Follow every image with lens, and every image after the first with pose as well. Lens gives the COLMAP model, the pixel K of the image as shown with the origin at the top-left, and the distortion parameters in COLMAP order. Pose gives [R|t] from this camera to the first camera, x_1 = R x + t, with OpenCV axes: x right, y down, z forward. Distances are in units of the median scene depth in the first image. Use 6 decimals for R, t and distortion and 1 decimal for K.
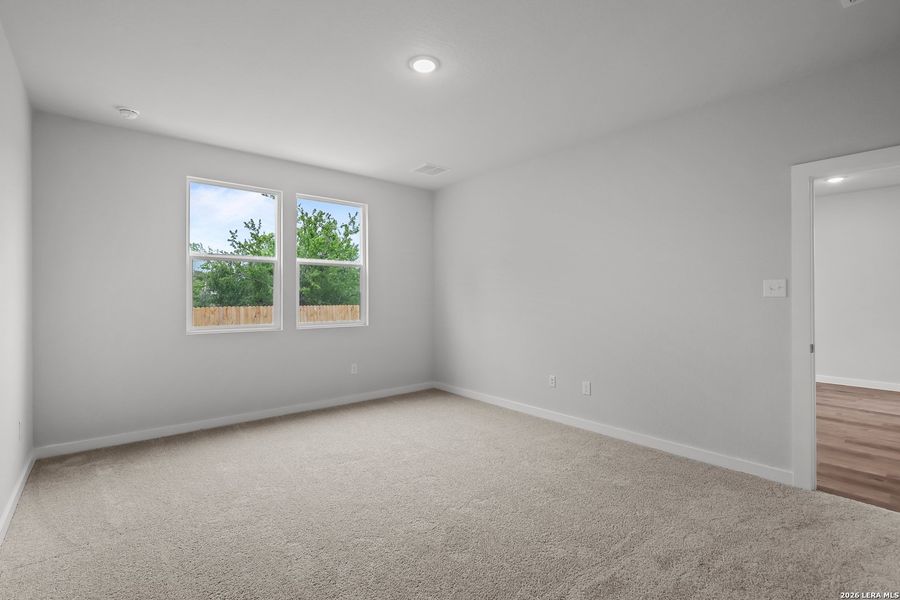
lens RADIAL K [[414.9, 0, 446.1], [0, 414.9, 299.9], [0, 0, 1]] dist [-0.011001, 0.000224]
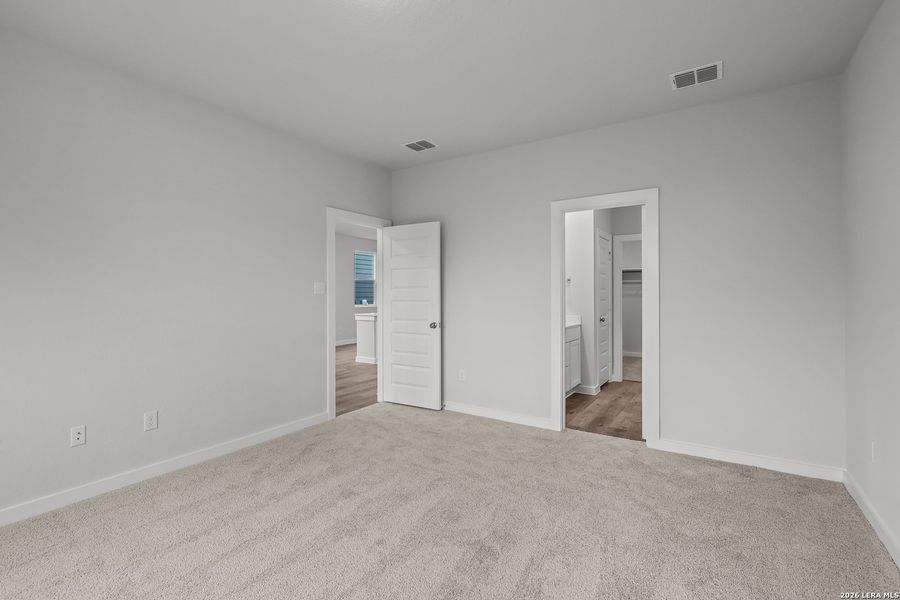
lens RADIAL K [[414.9, 0, 446.0], [0, 414.9, 295.7], [0, 0, 1]] dist [-0.011001, 0.000224]
pose [[-0.307884, -0.007860, 0.951392, -0.718128], [0.000037, 0.999966, 0.008273, -0.017723], [-0.951424, 0.002582, -0.307873, 1.030848]]
